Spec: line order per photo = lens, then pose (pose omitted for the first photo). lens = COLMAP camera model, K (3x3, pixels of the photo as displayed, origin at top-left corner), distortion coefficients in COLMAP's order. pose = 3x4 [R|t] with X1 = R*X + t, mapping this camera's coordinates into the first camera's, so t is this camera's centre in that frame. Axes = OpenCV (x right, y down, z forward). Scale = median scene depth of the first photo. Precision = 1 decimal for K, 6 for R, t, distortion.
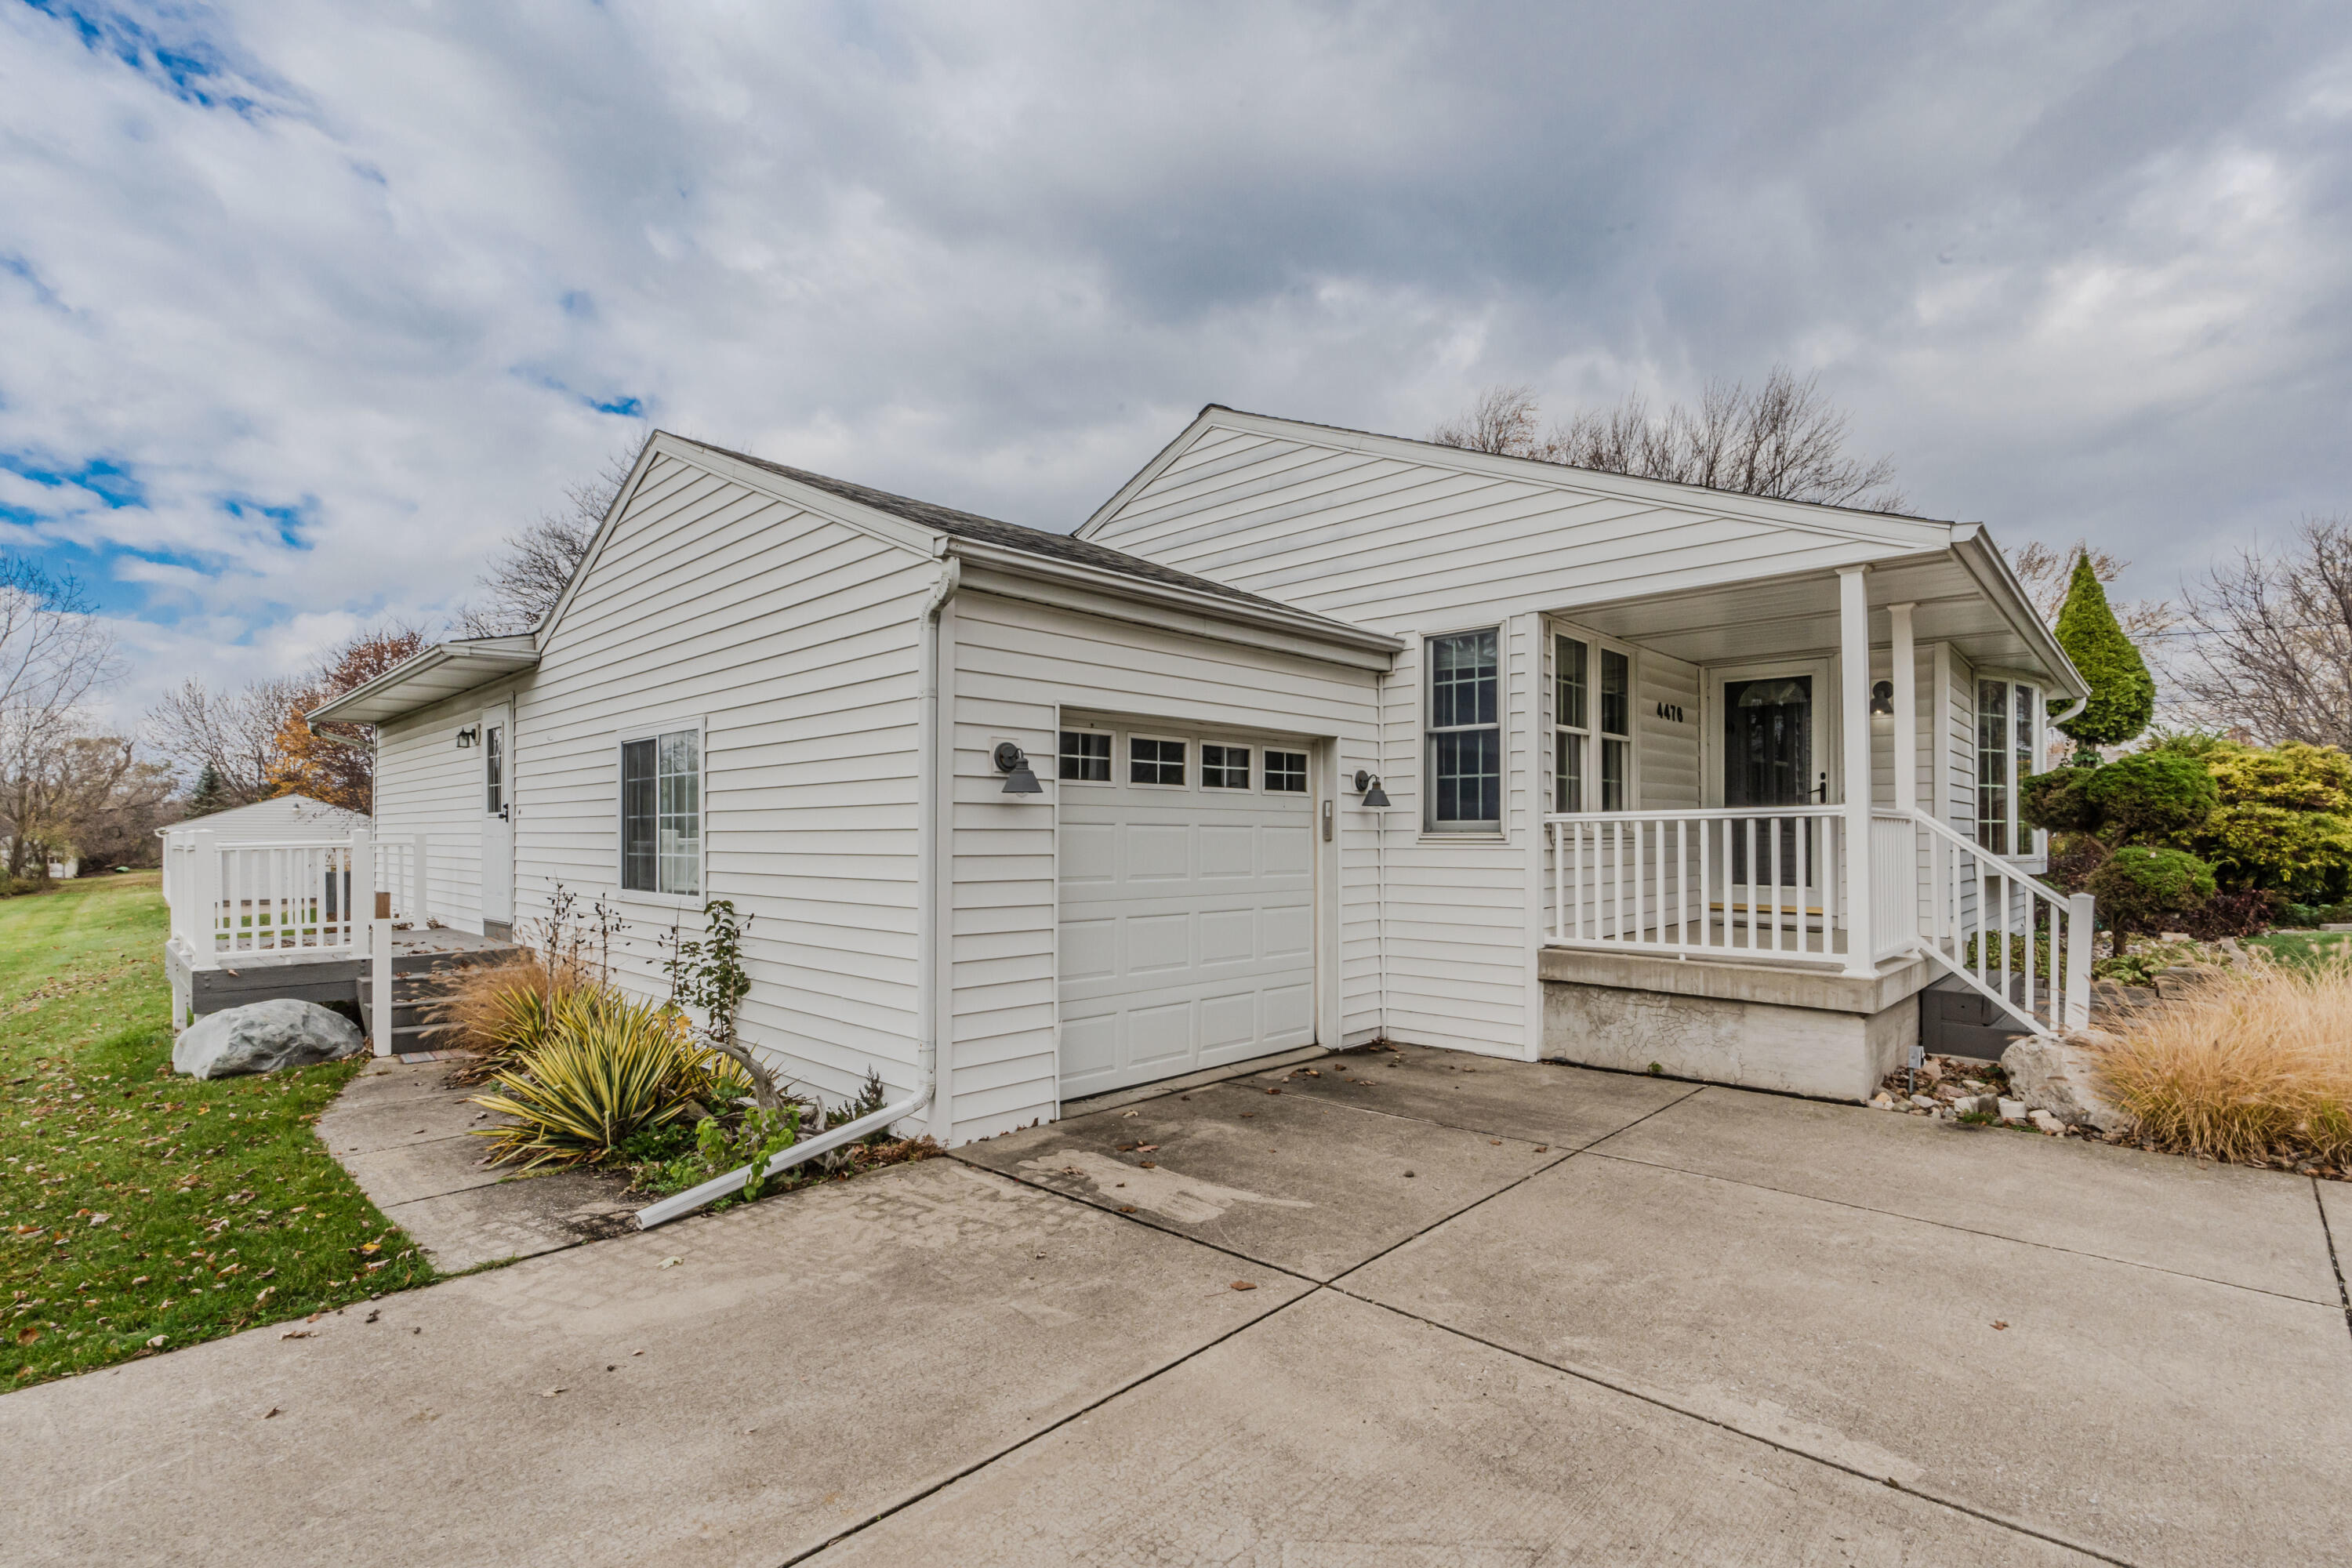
lens RADIAL K [[1068.8, 0, 1179.3], [0, 1068.8, 824.6], [0, 0, 1]] dist [0.000158, 0.000494]
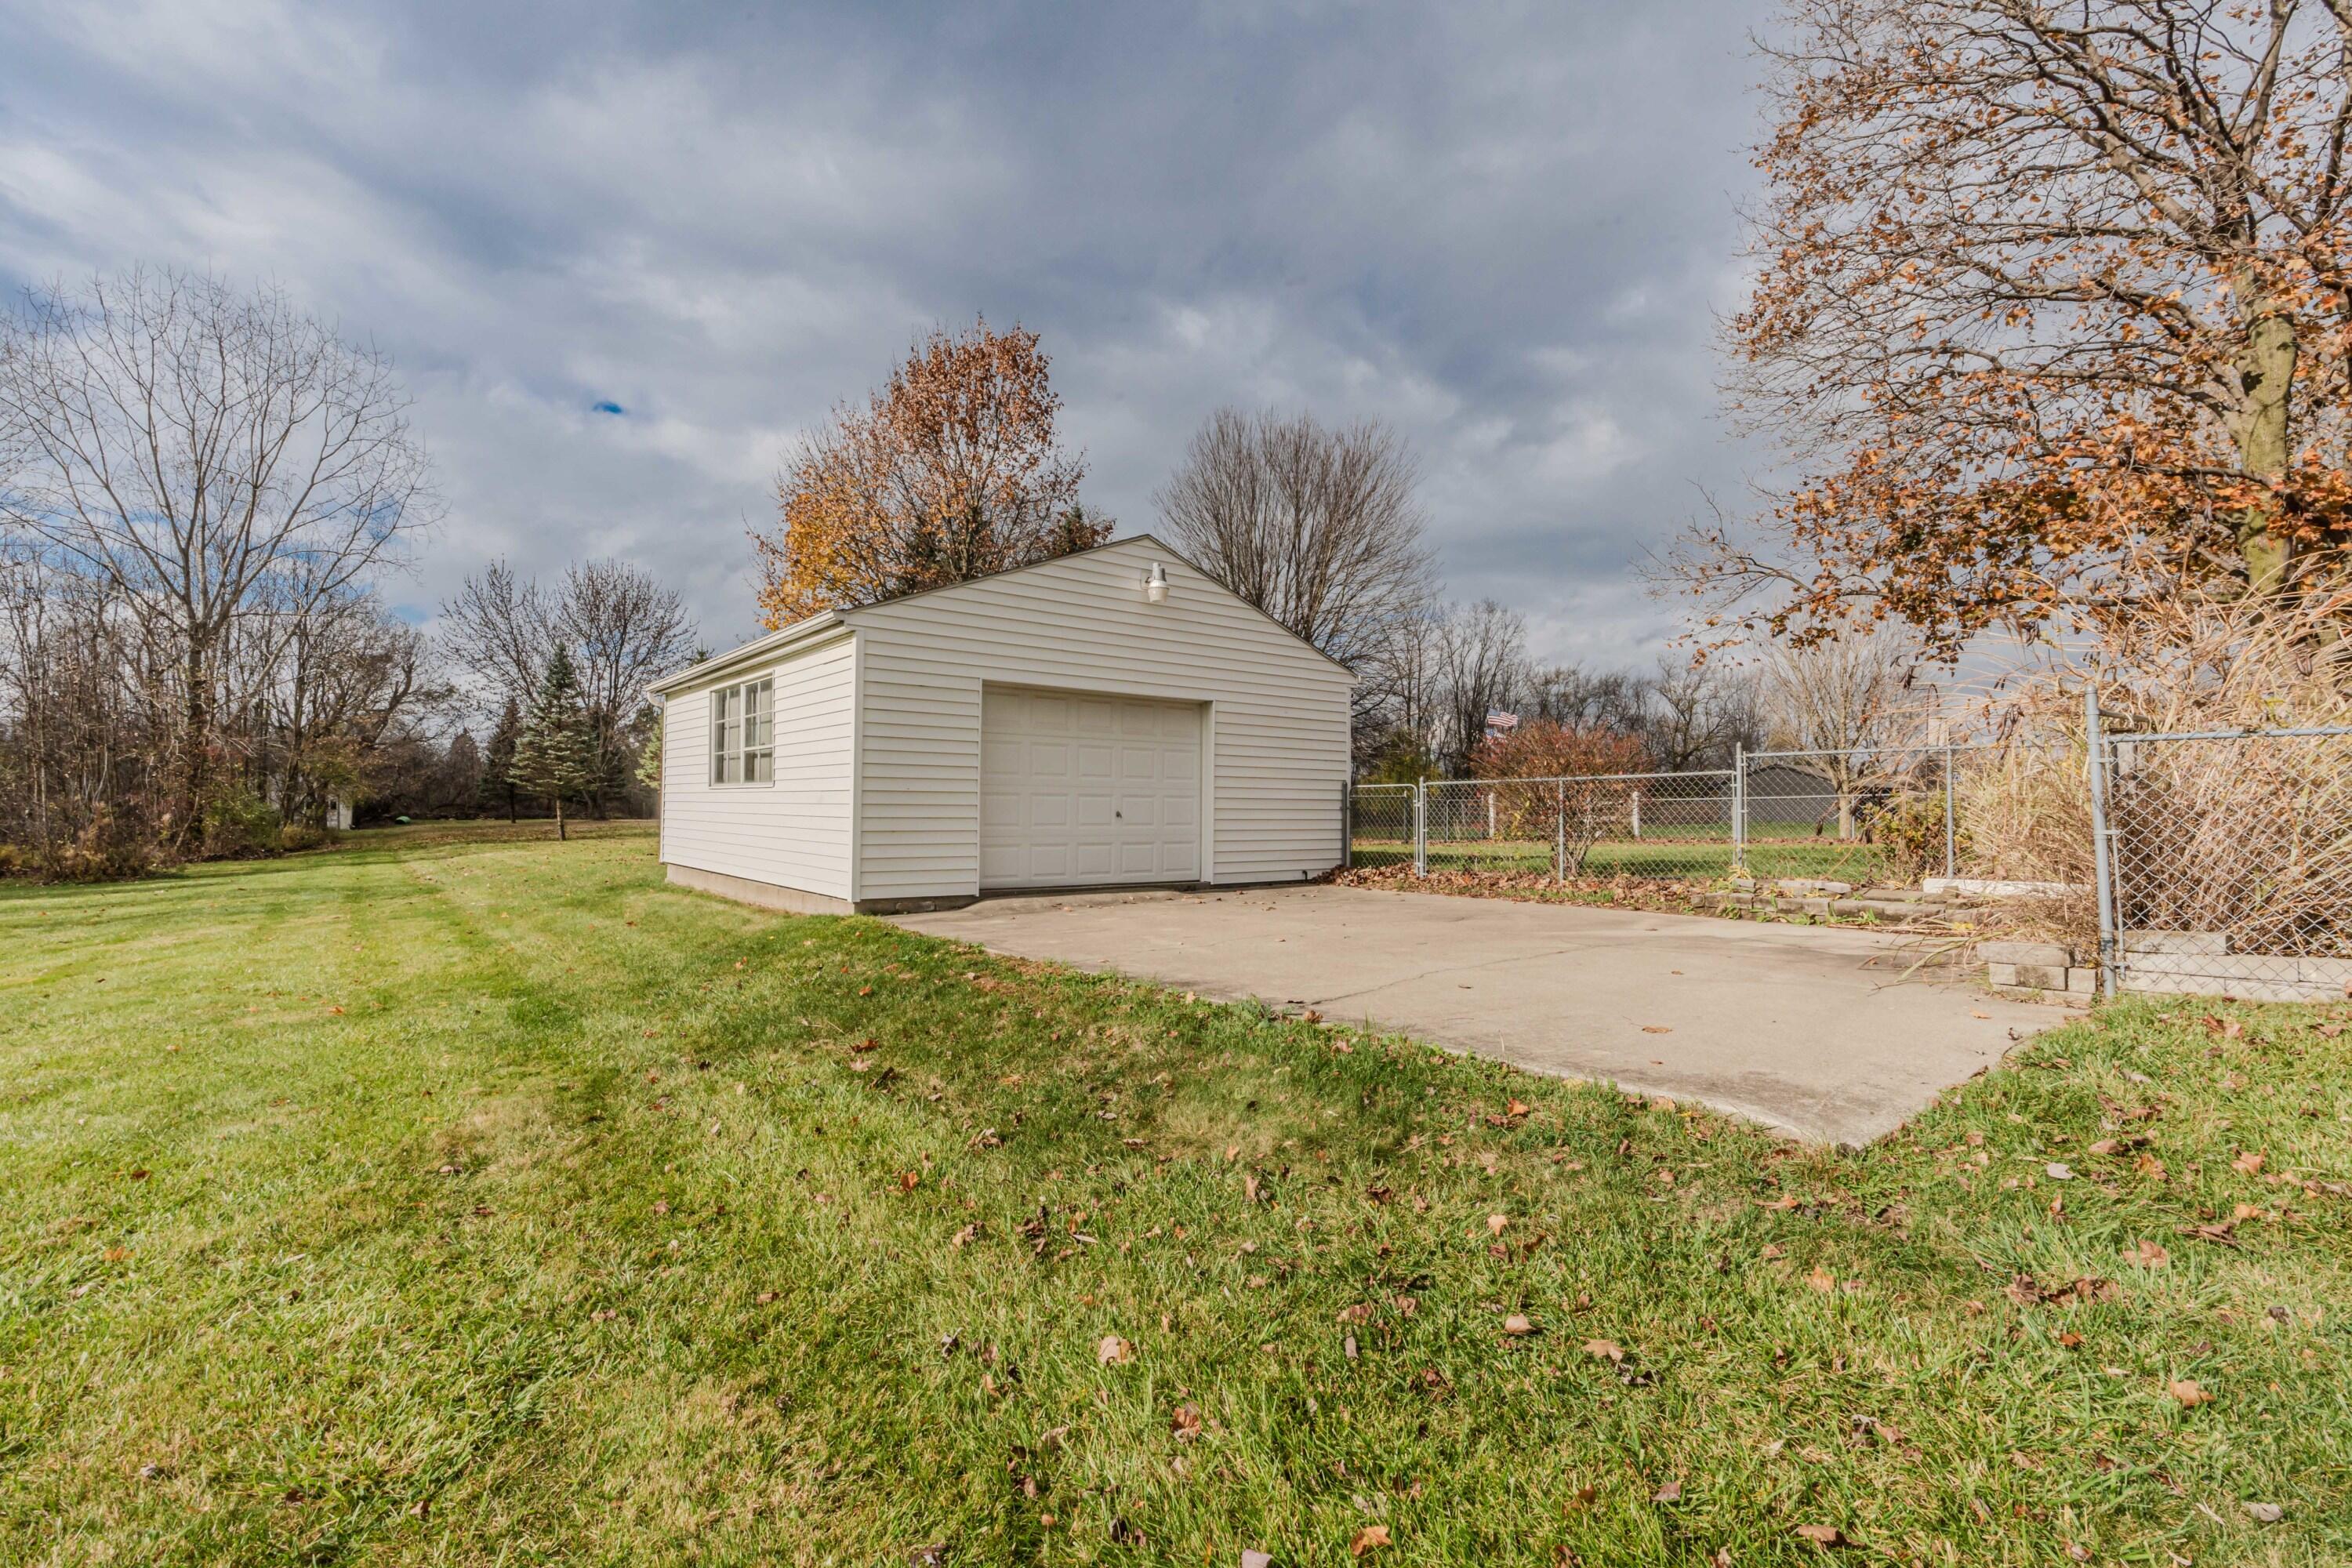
lens RADIAL K [[1072.3, 0, 1176.0], [0, 1072.3, 784.0], [0, 0, 1]] dist [0.000317, 0.000099]
pose [[0.991893, 0.009828, -0.126694, -0.511429], [-0.011356, 0.999871, -0.011342, 0.028406], [0.126566, 0.012688, 0.991877, 0.456487]]
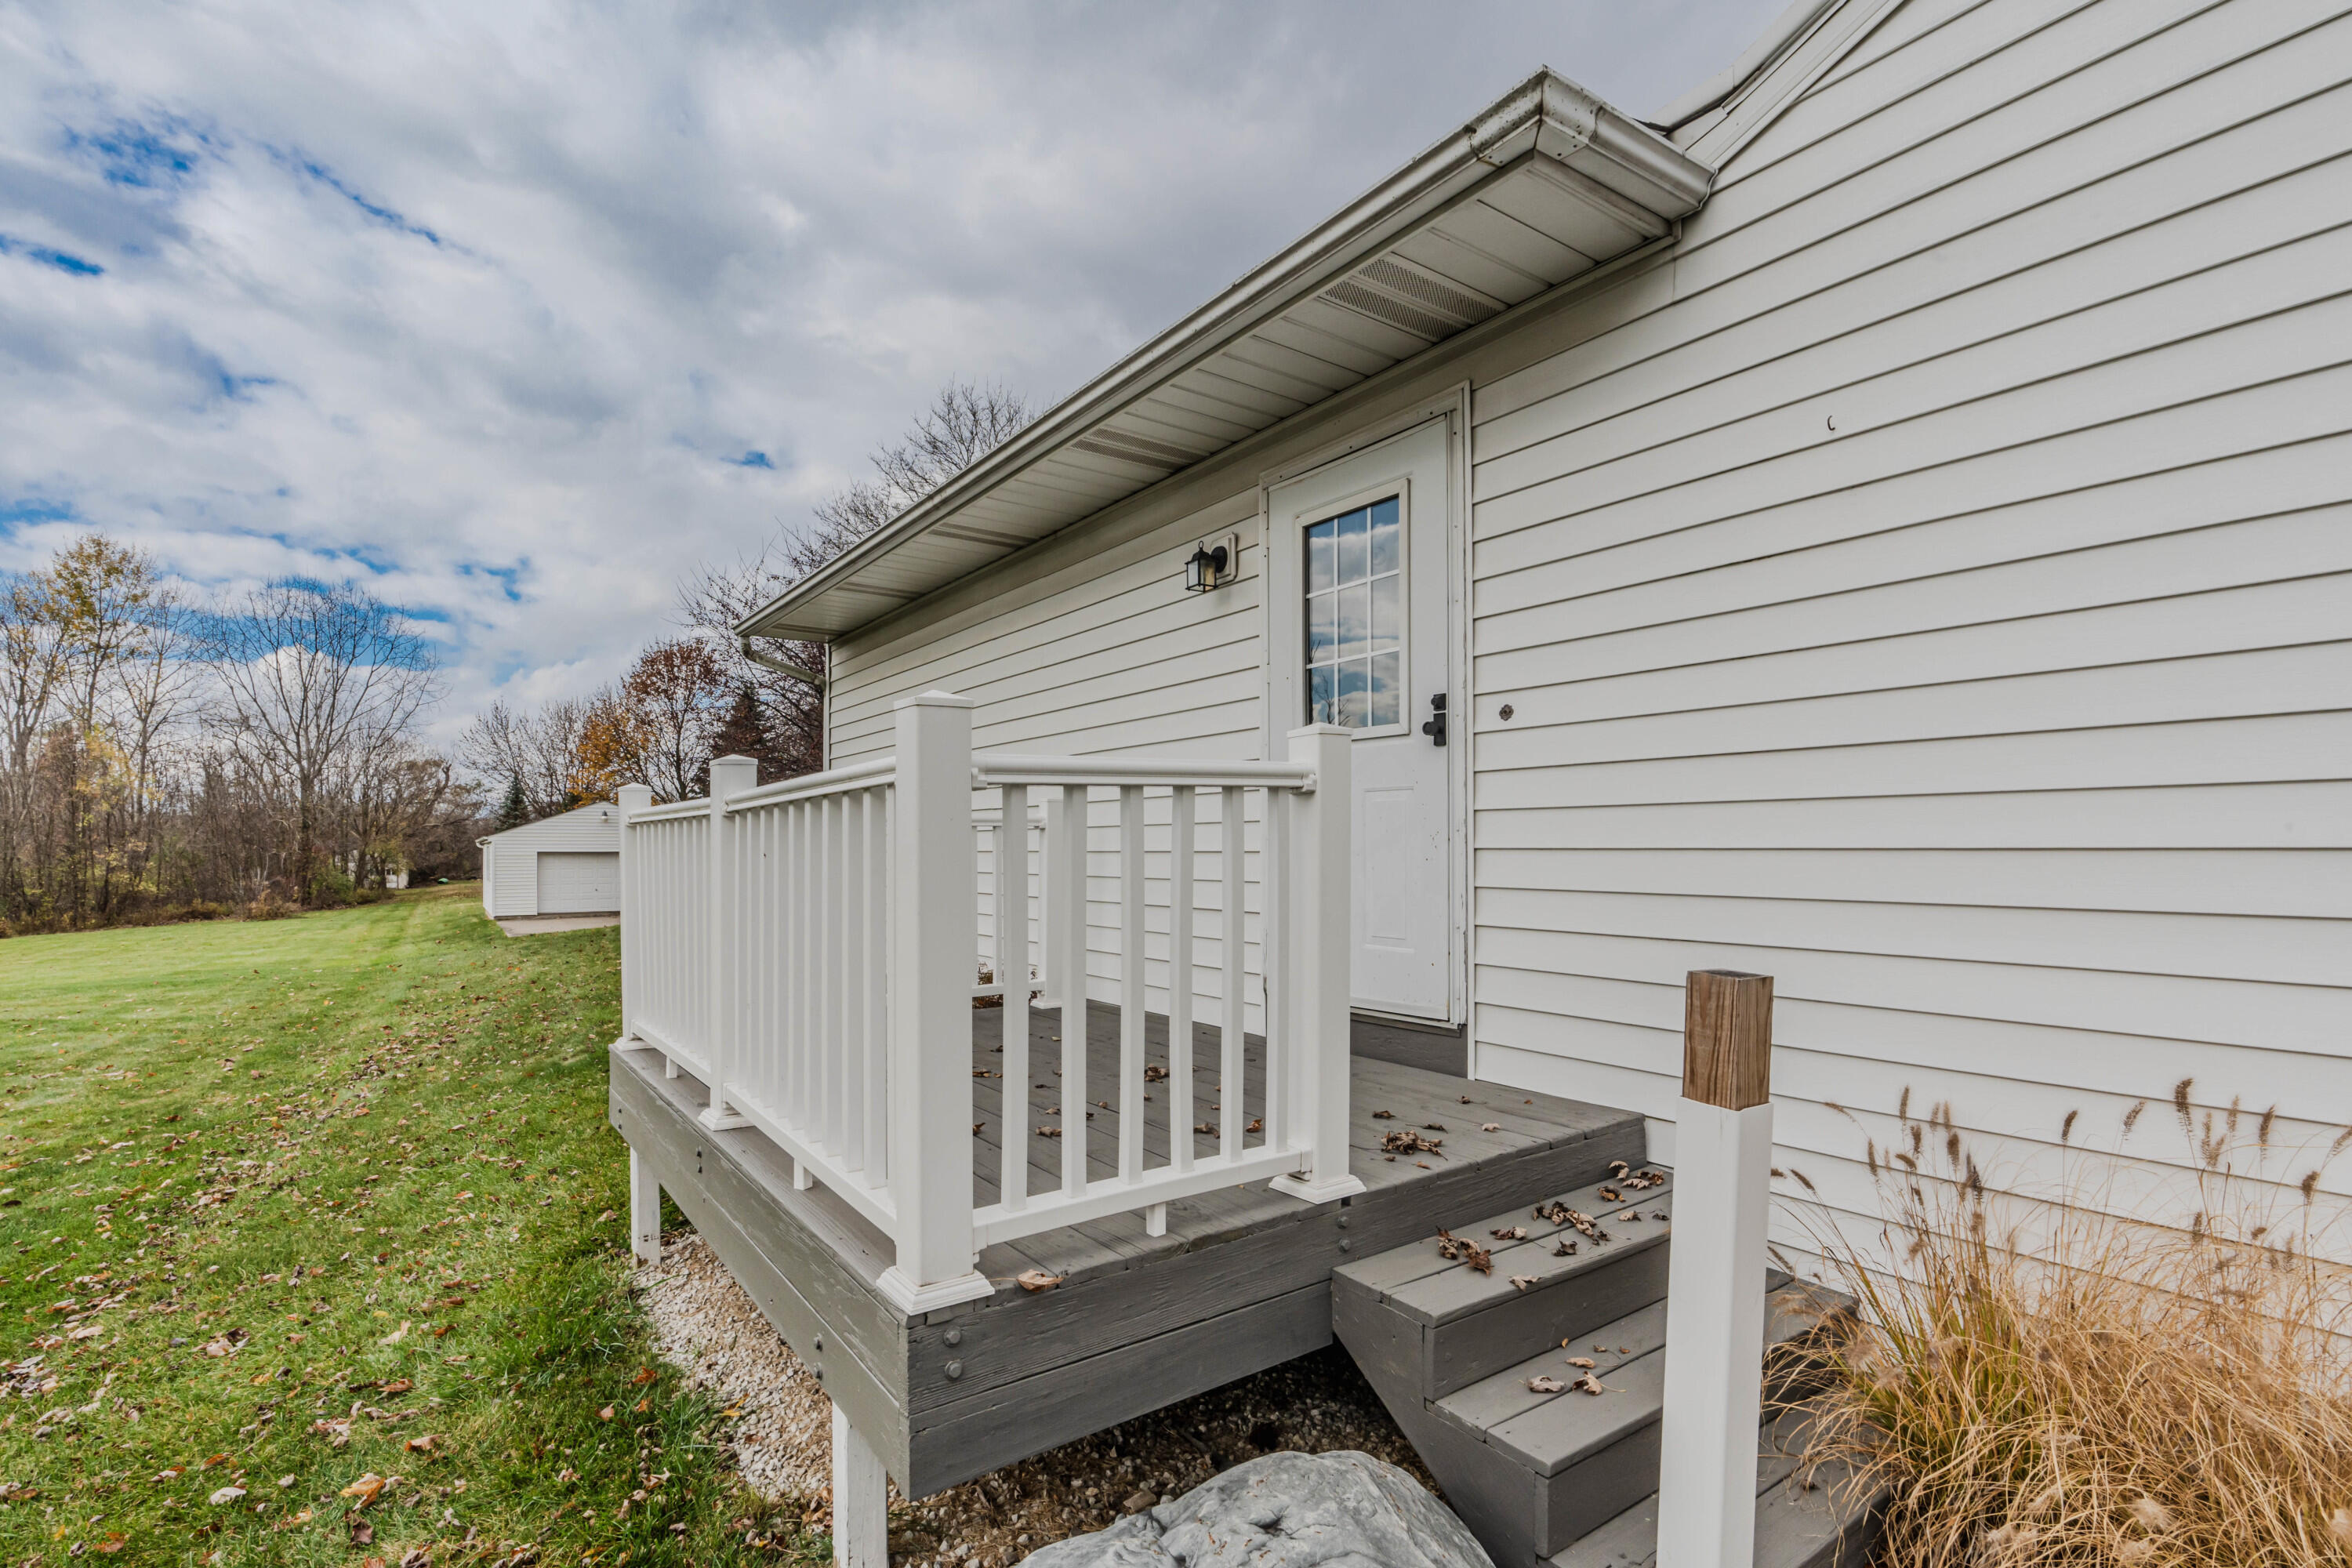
lens RADIAL K [[1088.7, 0, 1172.7], [0, 1088.7, 833.1], [0, 0, 1]] dist [-0.000772, 0.000032]
pose [[0.982505, -0.007294, -0.186095, -0.081297], [0.006764, 0.999971, -0.003479, 0.003562], [0.186115, 0.002159, 0.982526, 0.077355]]
